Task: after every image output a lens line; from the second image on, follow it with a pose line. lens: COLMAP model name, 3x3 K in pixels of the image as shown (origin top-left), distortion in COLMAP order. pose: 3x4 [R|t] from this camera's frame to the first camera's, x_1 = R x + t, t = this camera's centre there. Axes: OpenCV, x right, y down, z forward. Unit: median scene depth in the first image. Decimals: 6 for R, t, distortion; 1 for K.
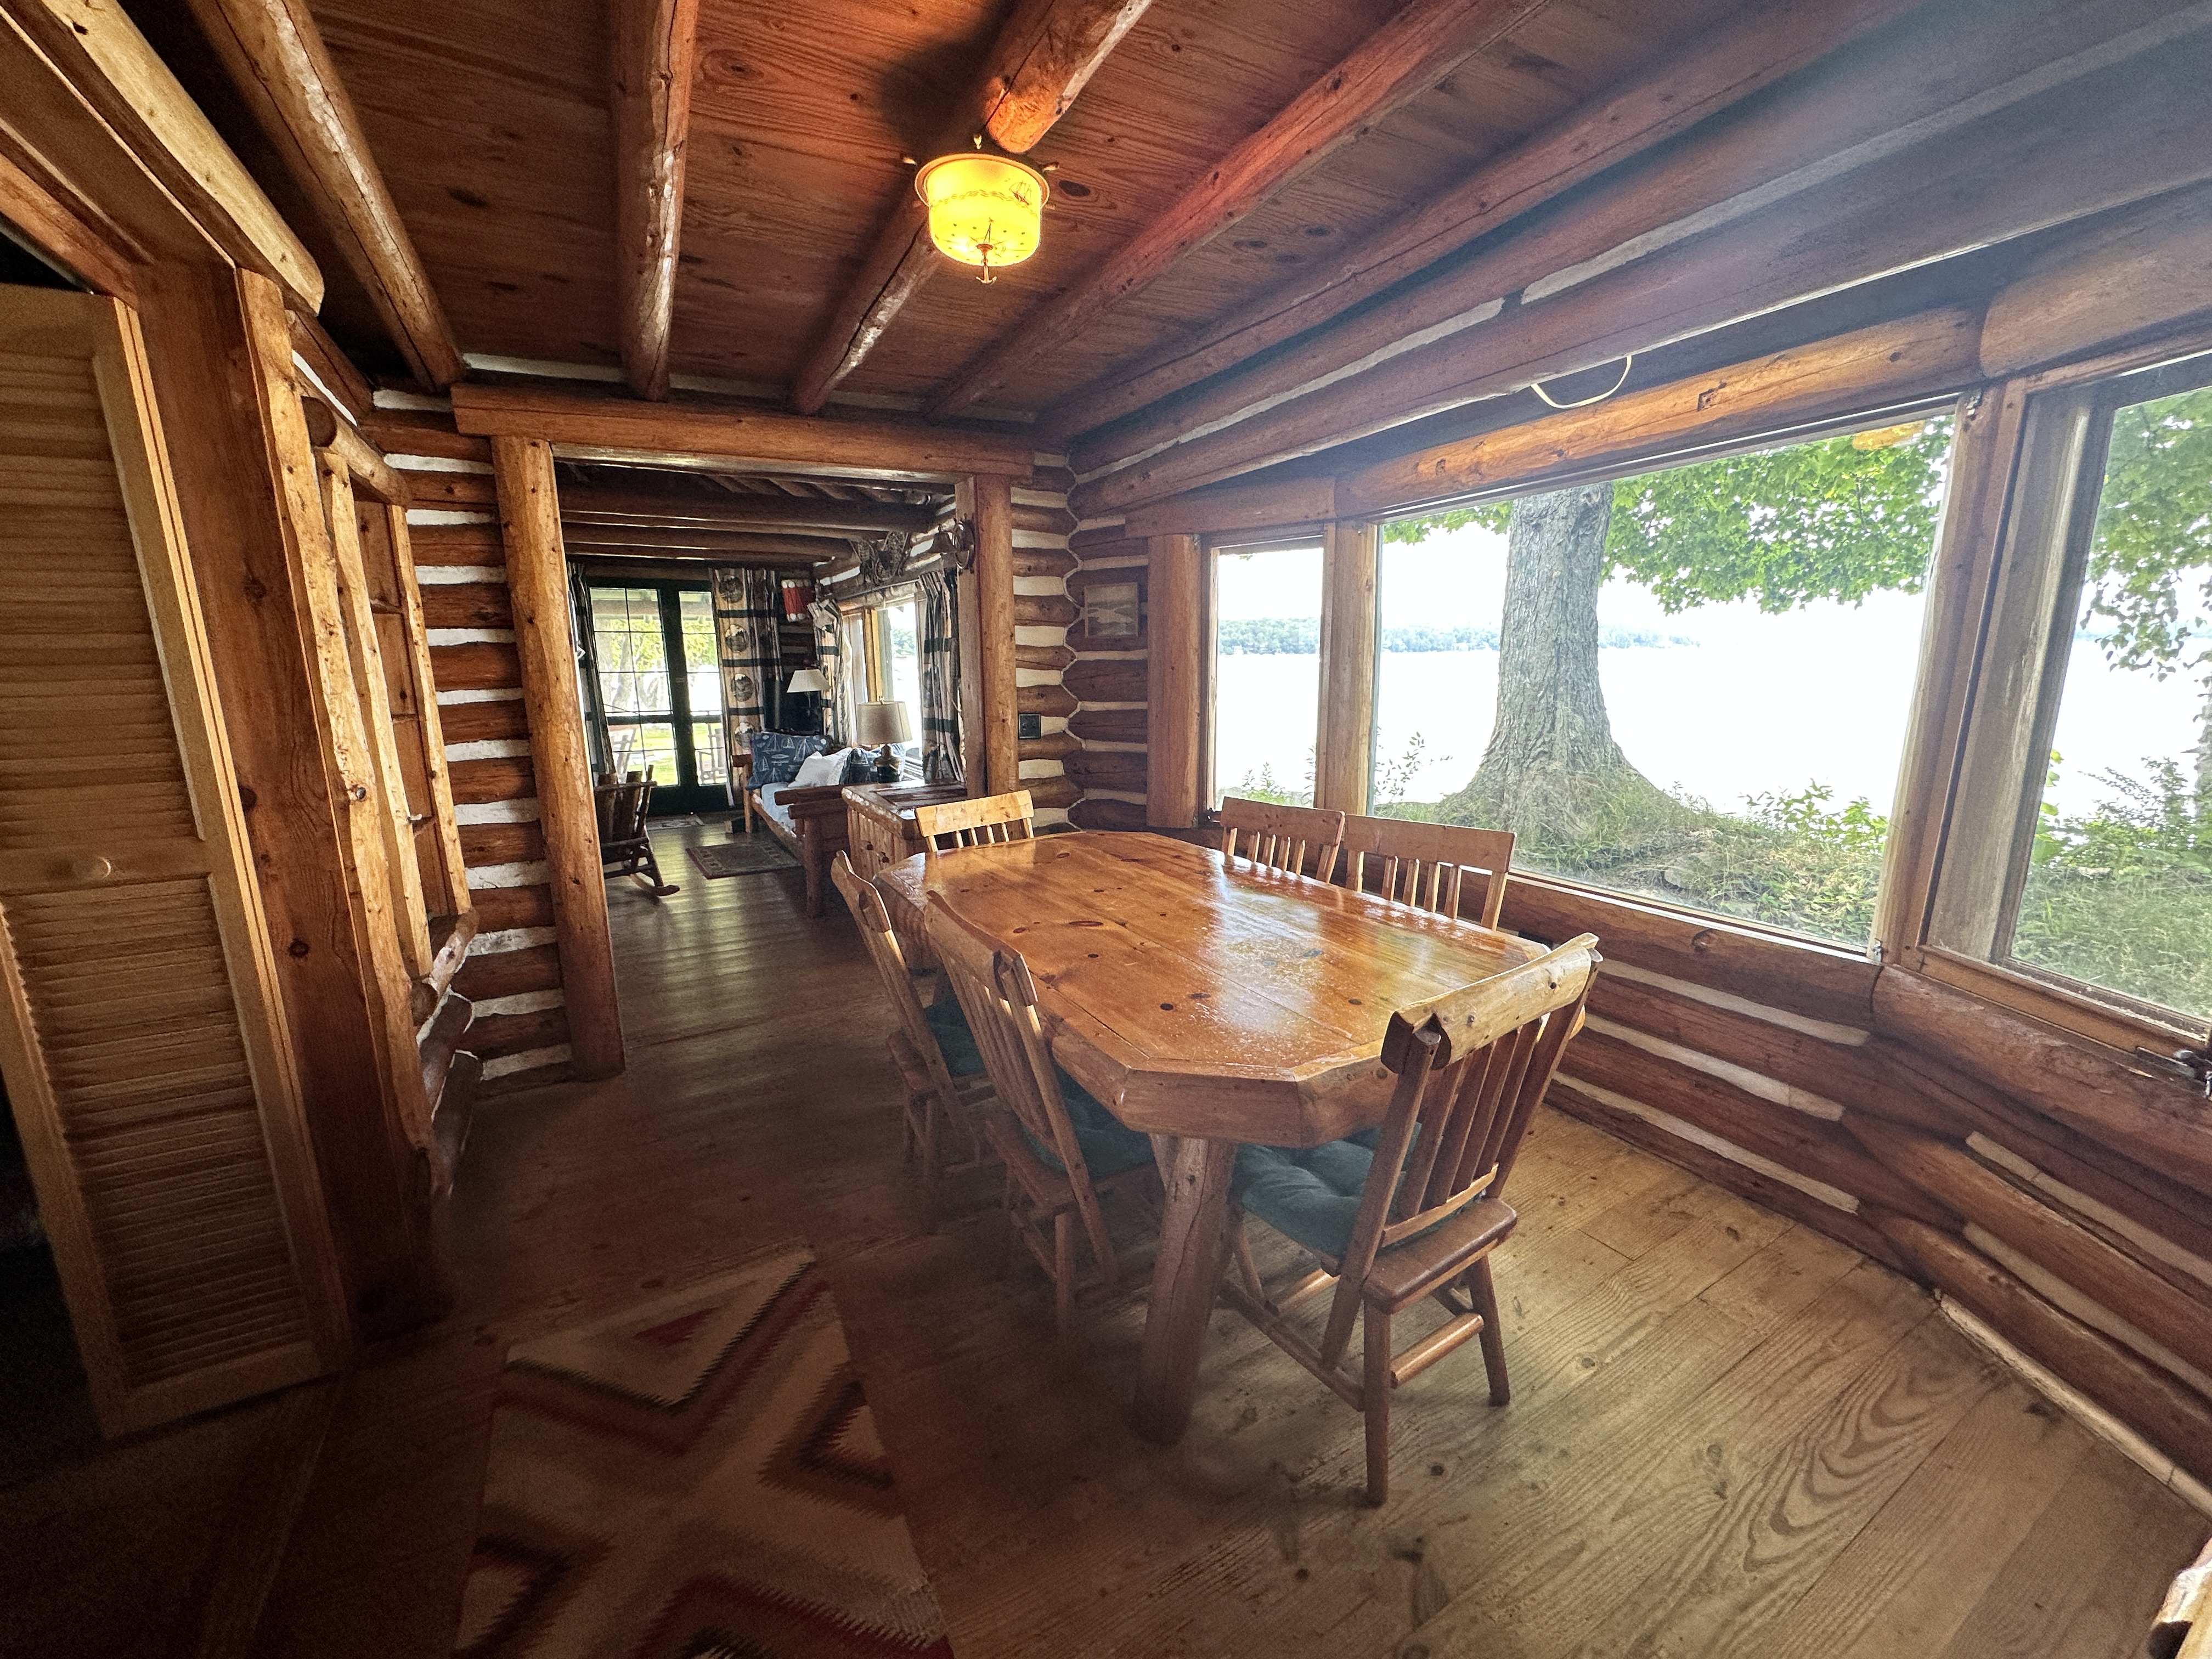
lens RADIAL K [[883.3, 0, 1101.0], [0, 883.3, 835.3], [0, 0, 1]] dist [-0.000417, 0.001215]
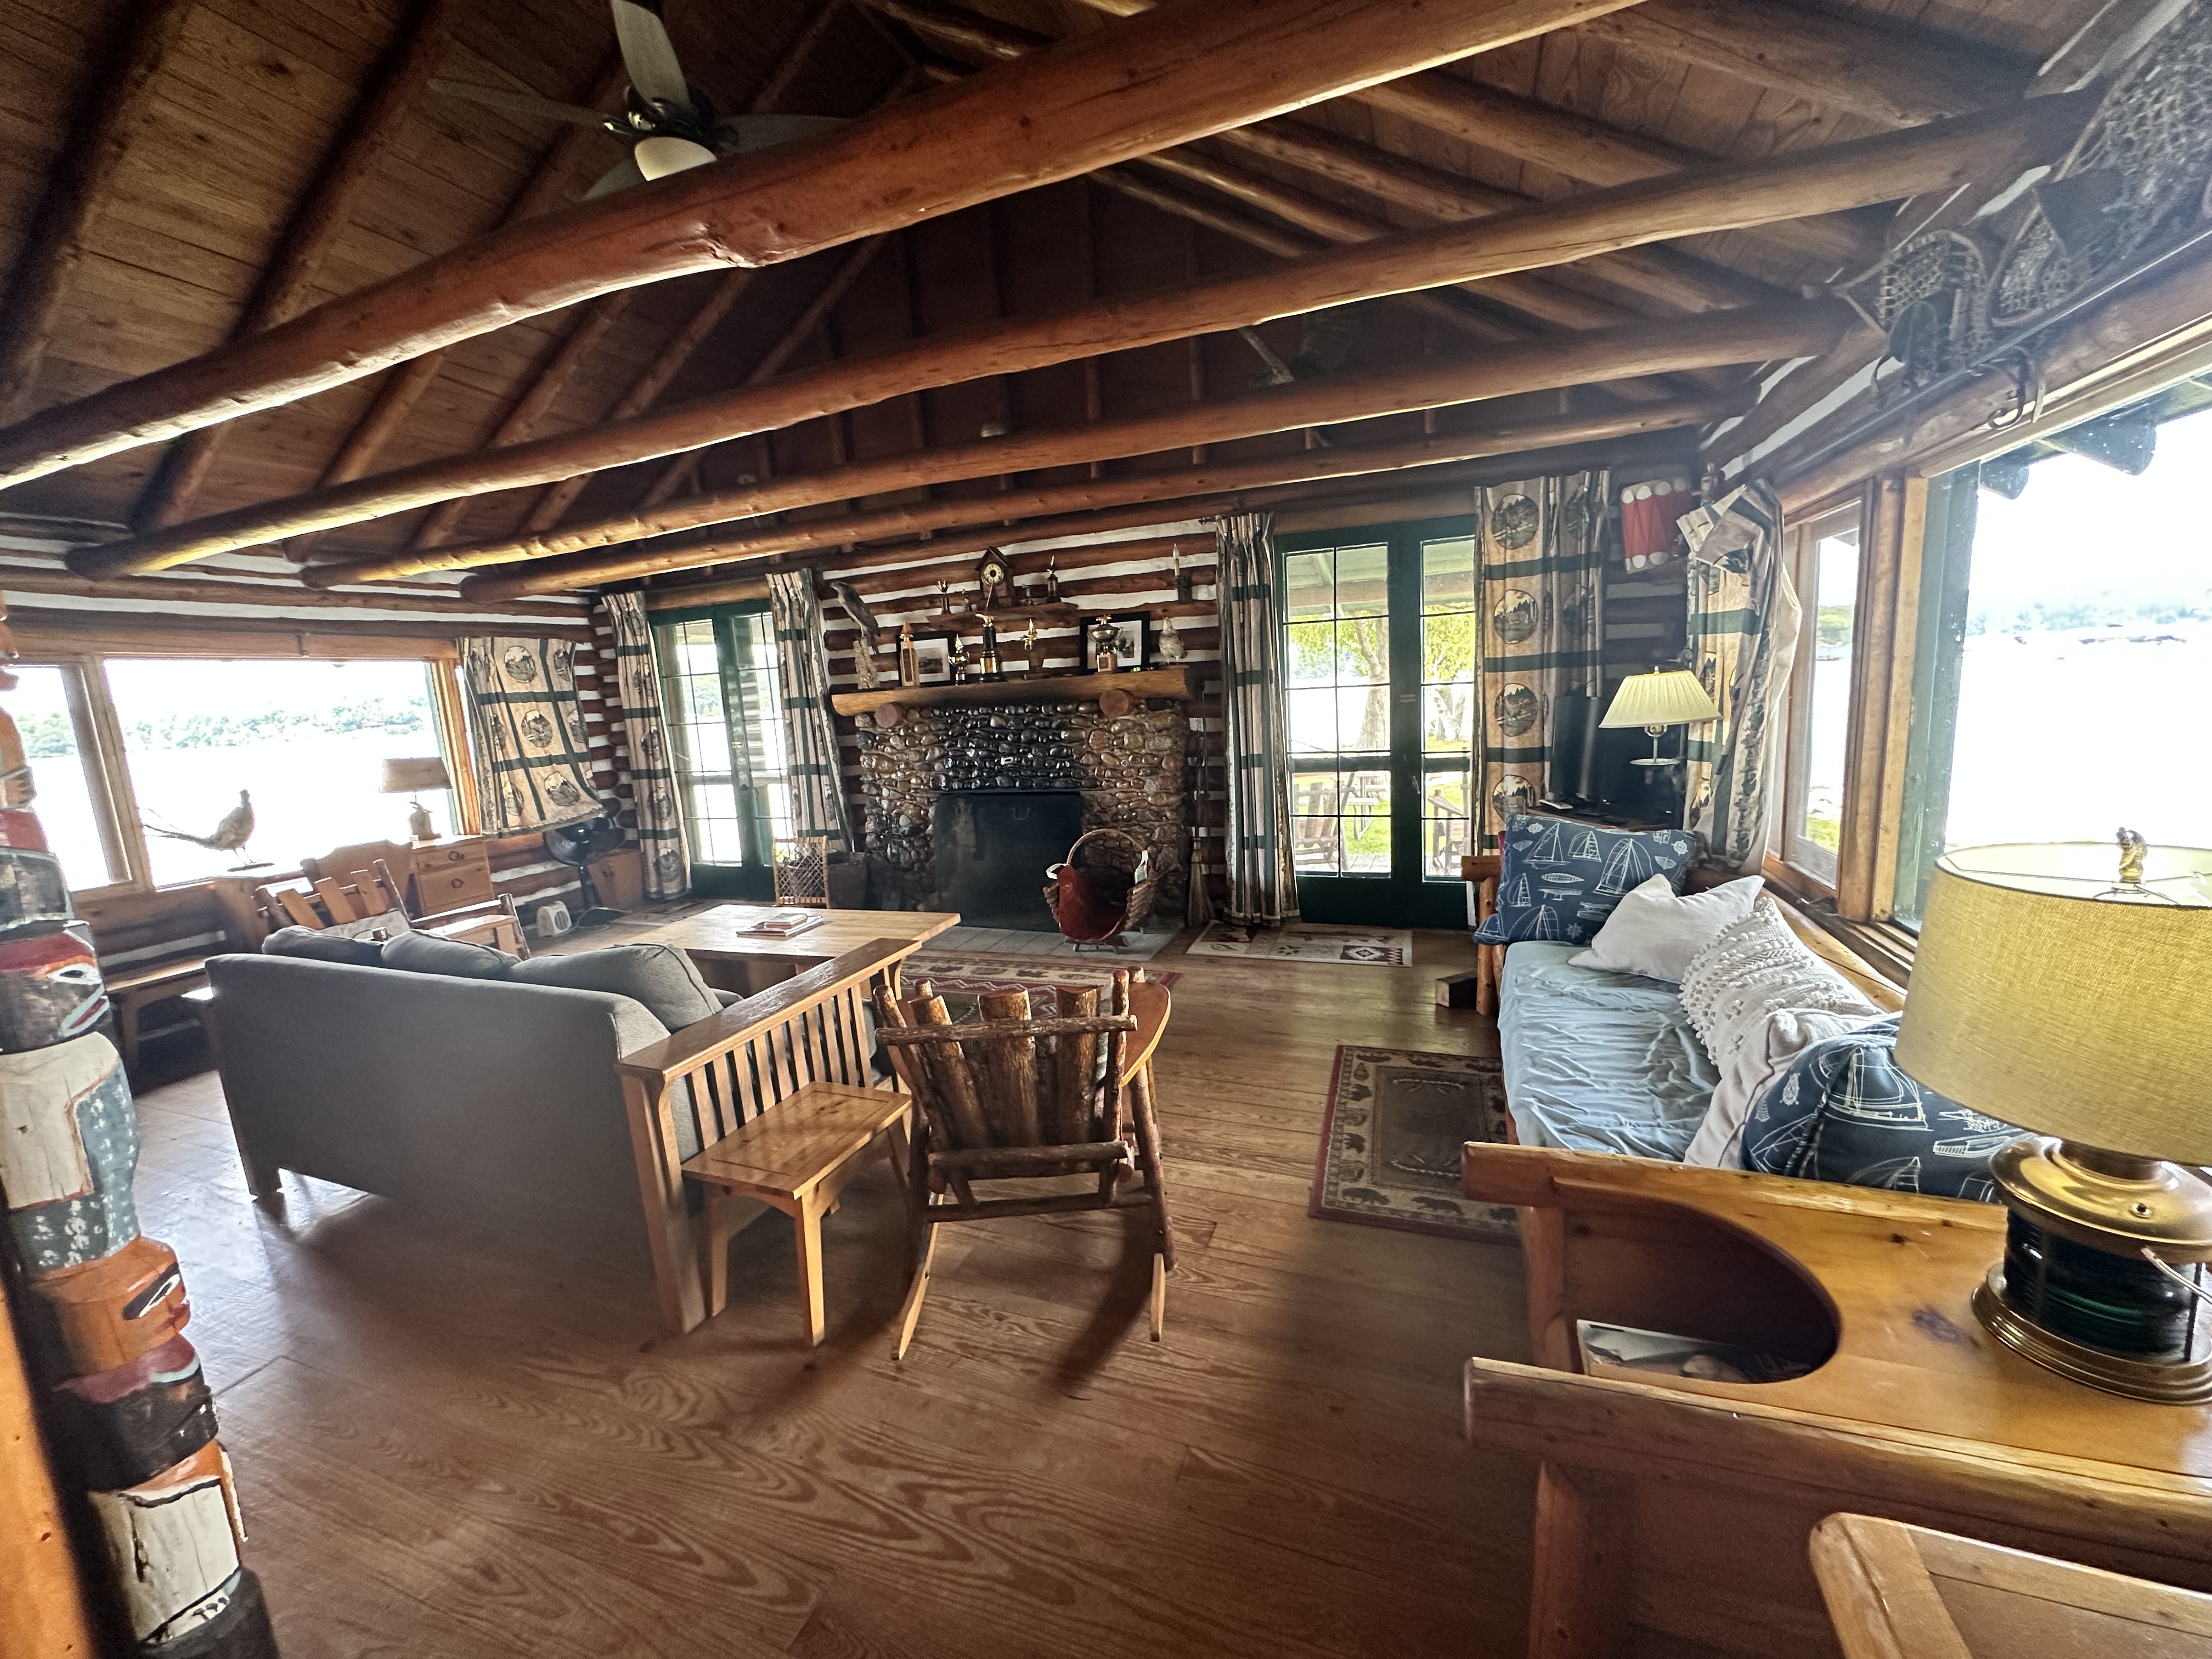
lens RADIAL K [[883.3, 0, 1097.5], [0, 883.3, 829.6], [0, 0, 1]] dist [-0.000417, 0.001215]
pose [[0.639056, 0.095611, -0.763194, -0.176700], [-0.099351, 0.994193, 0.041358, -0.105100], [0.762716, 0.049394, 0.644844, 0.533294]]
